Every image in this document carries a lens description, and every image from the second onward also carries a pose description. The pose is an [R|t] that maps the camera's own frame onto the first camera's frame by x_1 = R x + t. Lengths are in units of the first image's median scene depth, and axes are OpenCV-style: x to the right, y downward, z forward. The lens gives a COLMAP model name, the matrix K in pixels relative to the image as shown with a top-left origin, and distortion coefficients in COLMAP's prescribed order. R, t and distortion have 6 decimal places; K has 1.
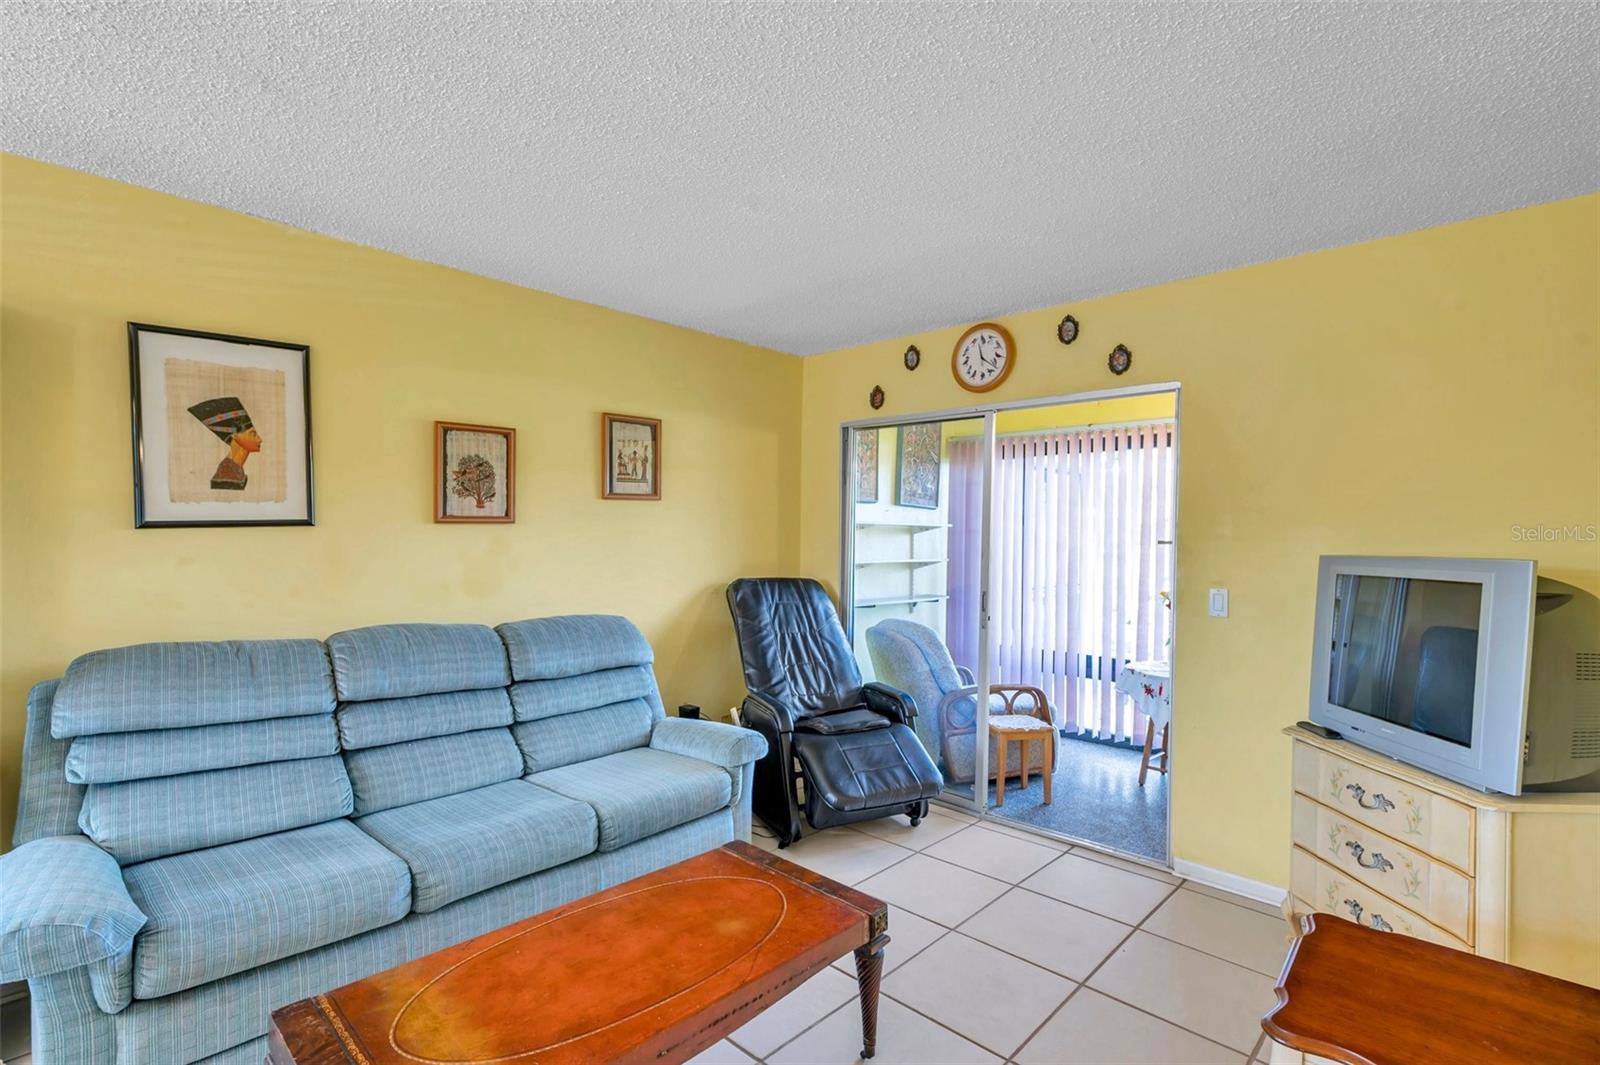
lens RADIAL K [[756.8, 0, 800.4], [0, 756.8, 537.4], [0, 0, 1]] dist [-0.003340, -0.000114]
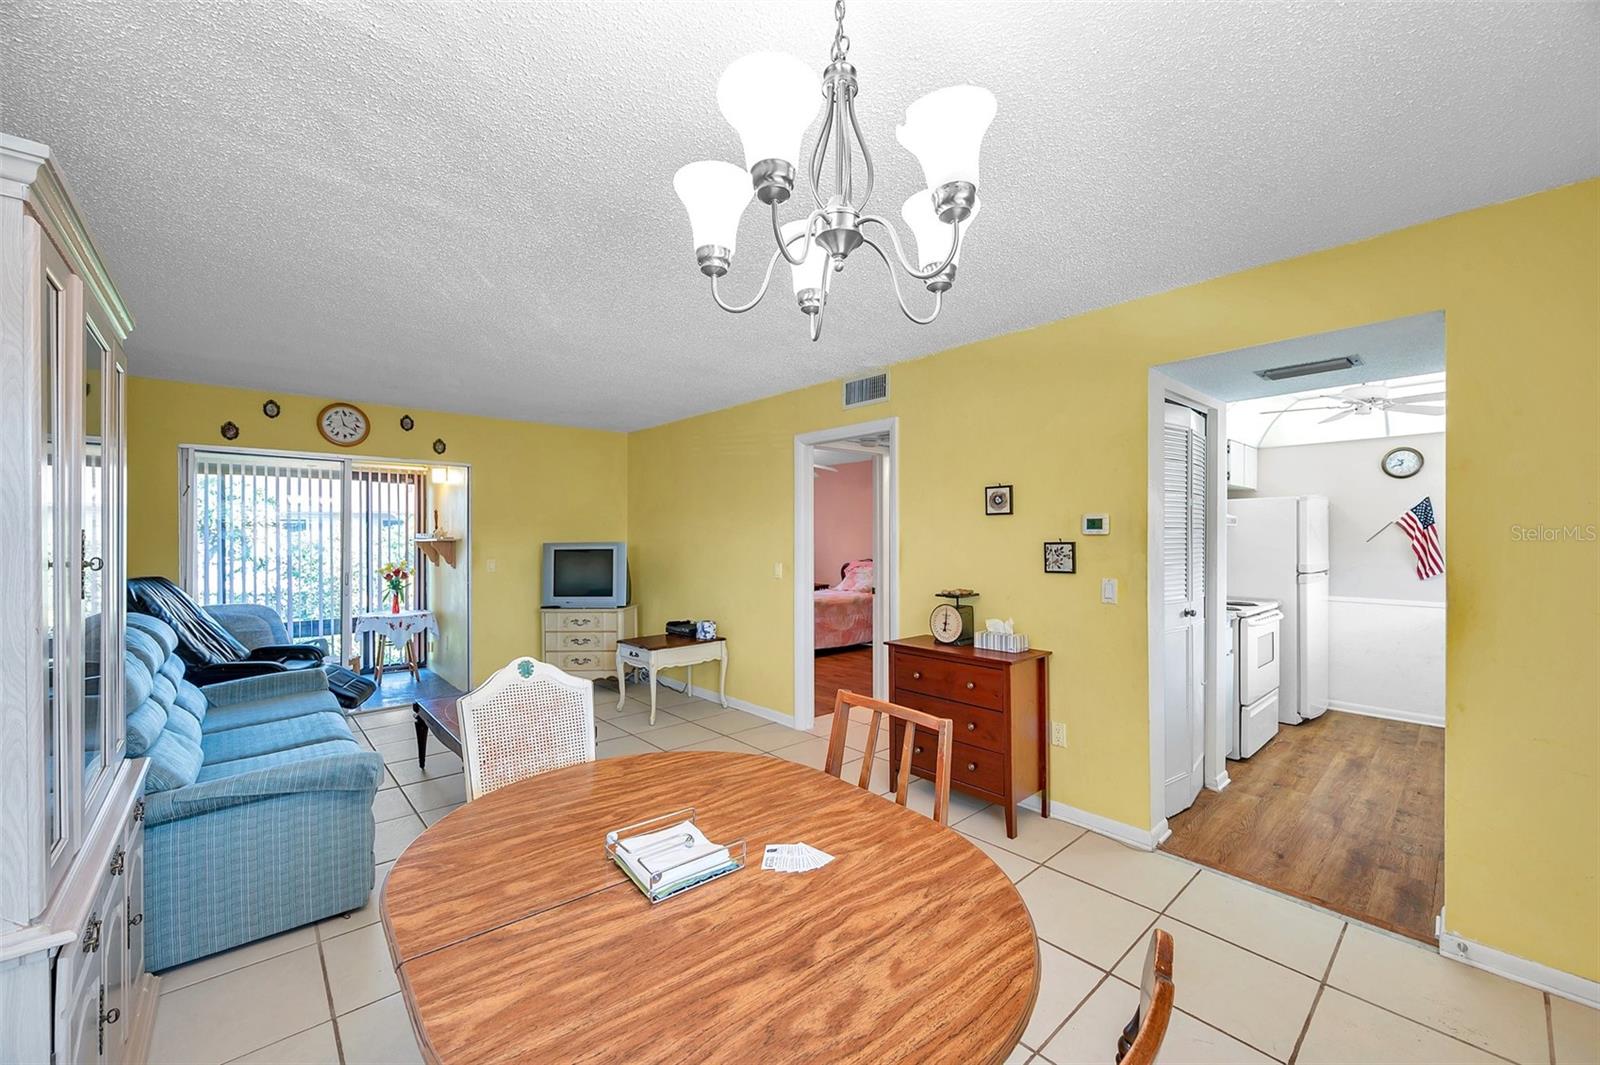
lens RADIAL K [[635.1, 0, 801.2], [0, 635.1, 538.4], [0, 0, 1]] dist [-0.000853, -0.000044]
pose [[0.083791, -0.013441, 0.996393, -1.082639], [0.007944, 0.999886, 0.012820, -0.010461], [-0.996452, 0.006841, 0.083888, -0.064942]]
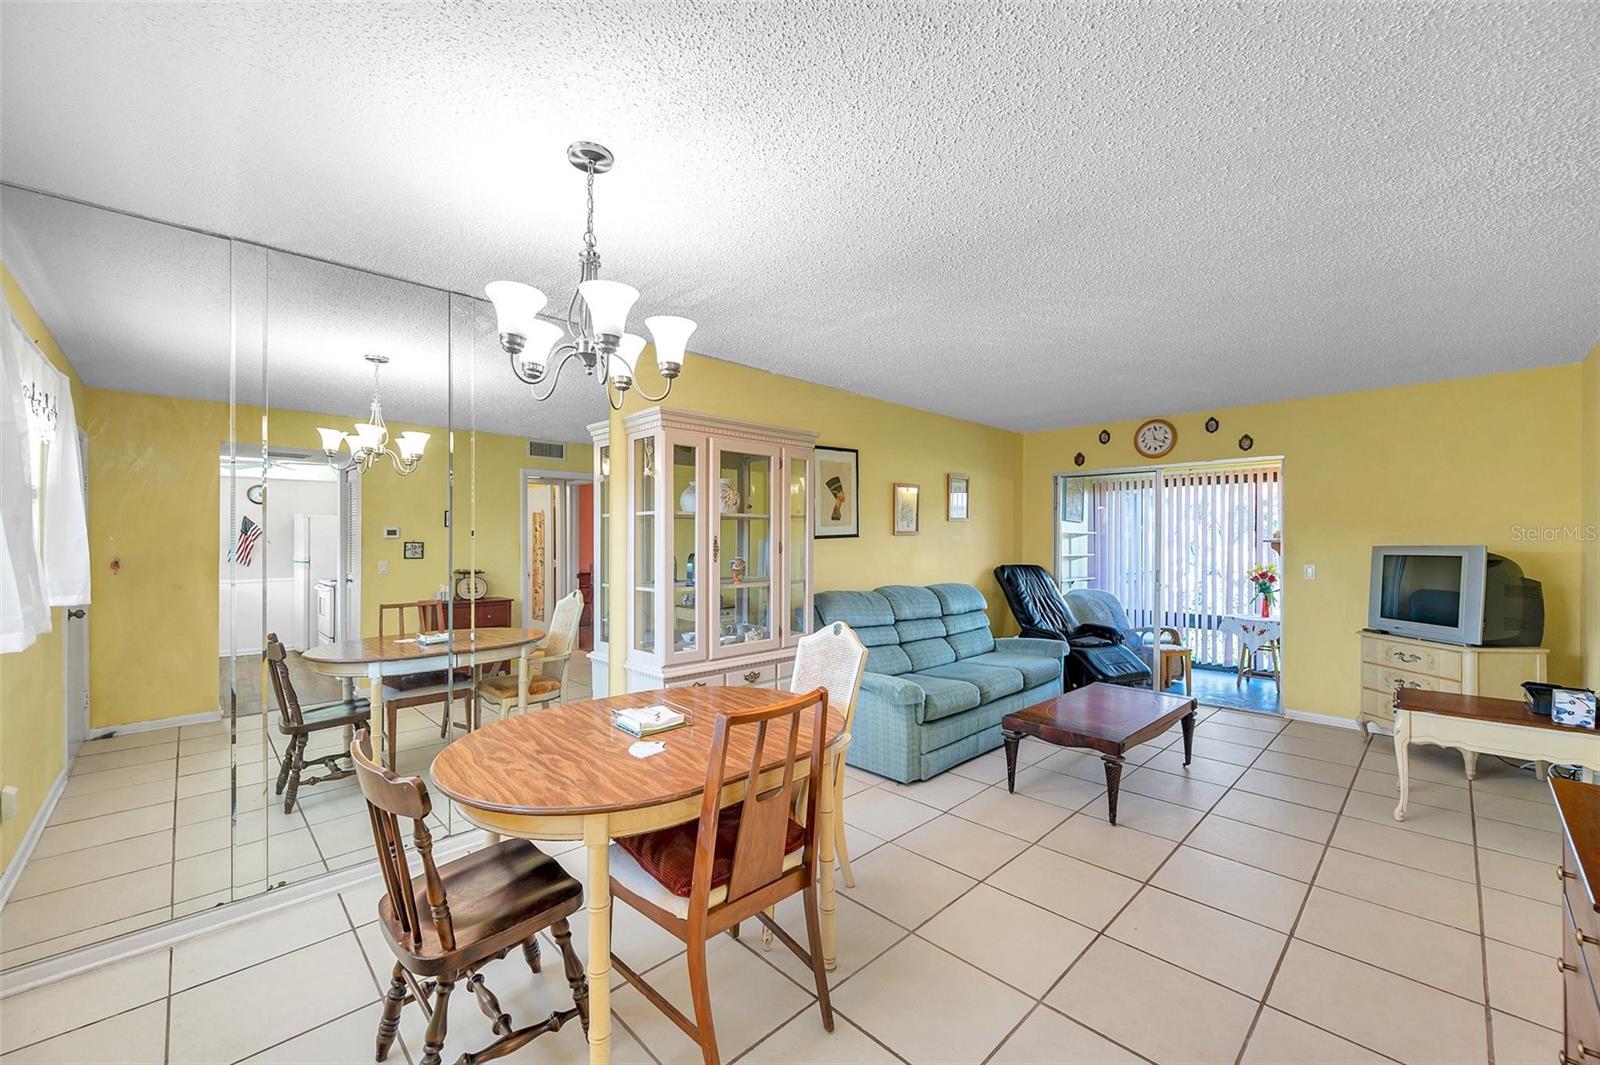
lens RADIAL K [[635.1, 0, 801.2], [0, 635.1, 538.4], [0, 0, 1]] dist [-0.000853, -0.000044]
pose [[0.998925, -0.011163, -0.044983, -0.568020], [0.010786, 0.999905, -0.008628, 0.000829], [0.045075, 0.008133, 0.998950, -0.569347]]
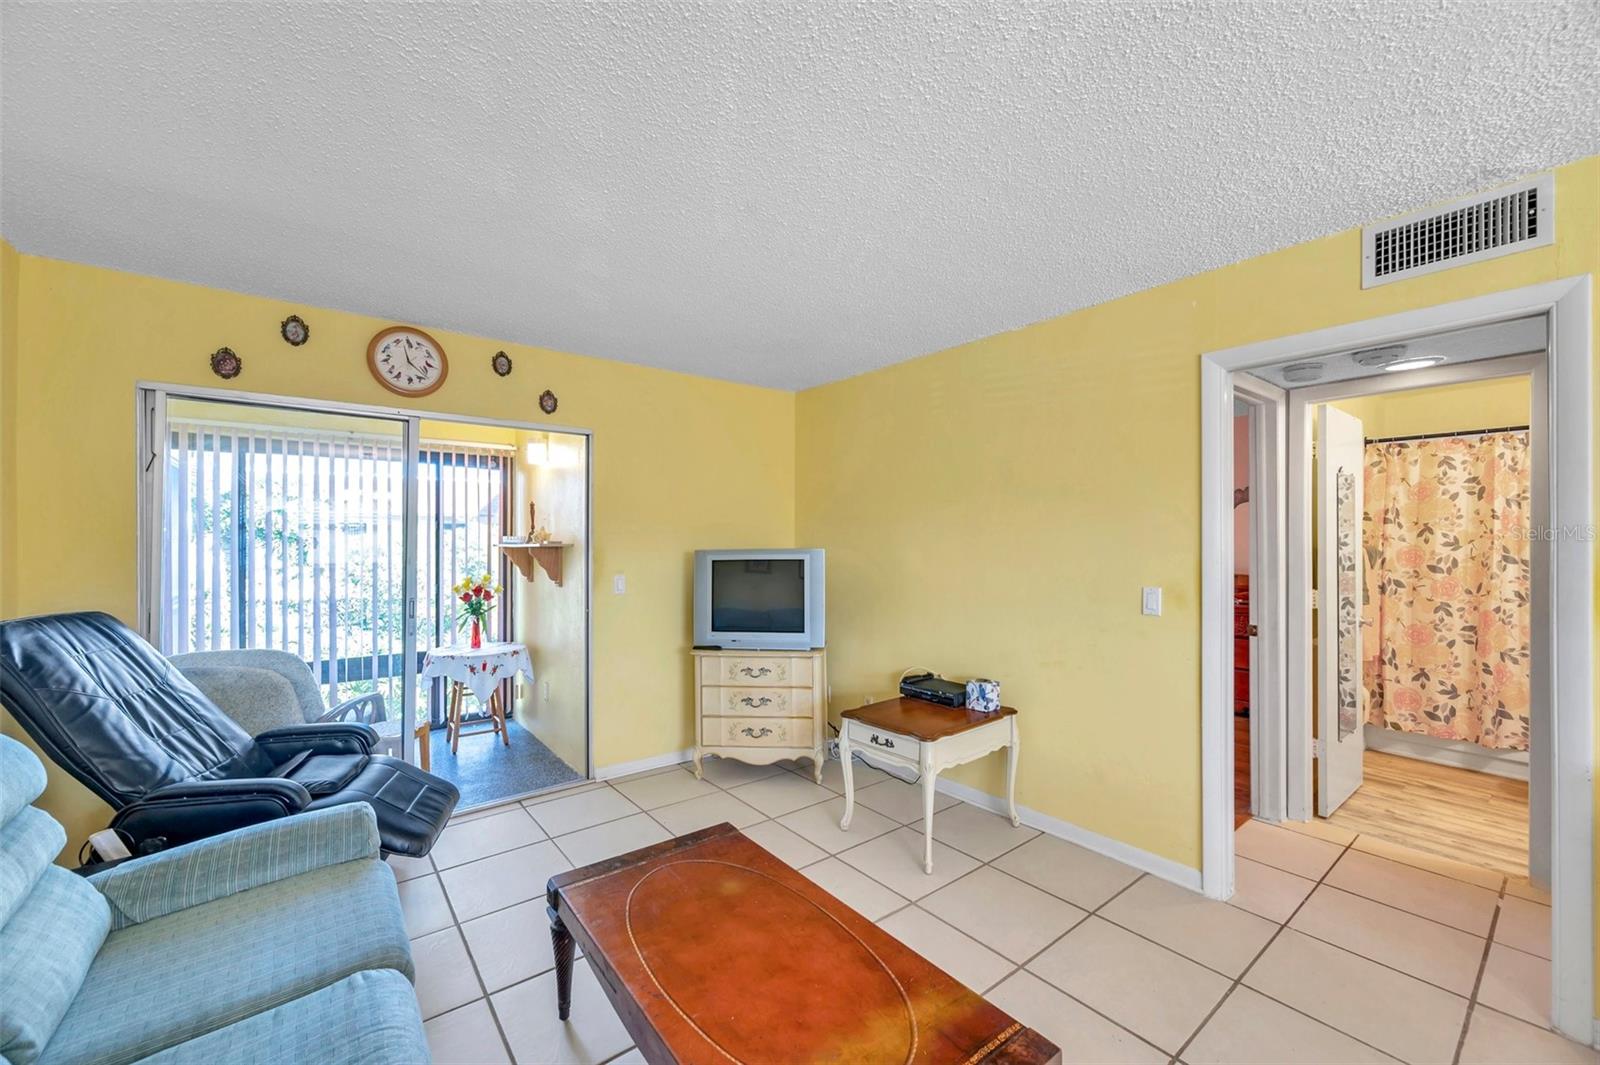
lens RADIAL K [[630.9, 0, 802.3], [0, 630.9, 537.4], [0, 0, 1]] dist [-0.002471, -0.000159]
pose [[0.144479, -0.005910, 0.989490, -0.541380], [0.008381, 0.999954, 0.004749, -0.008130], [-0.989472, 0.007607, 0.144522, 0.403779]]
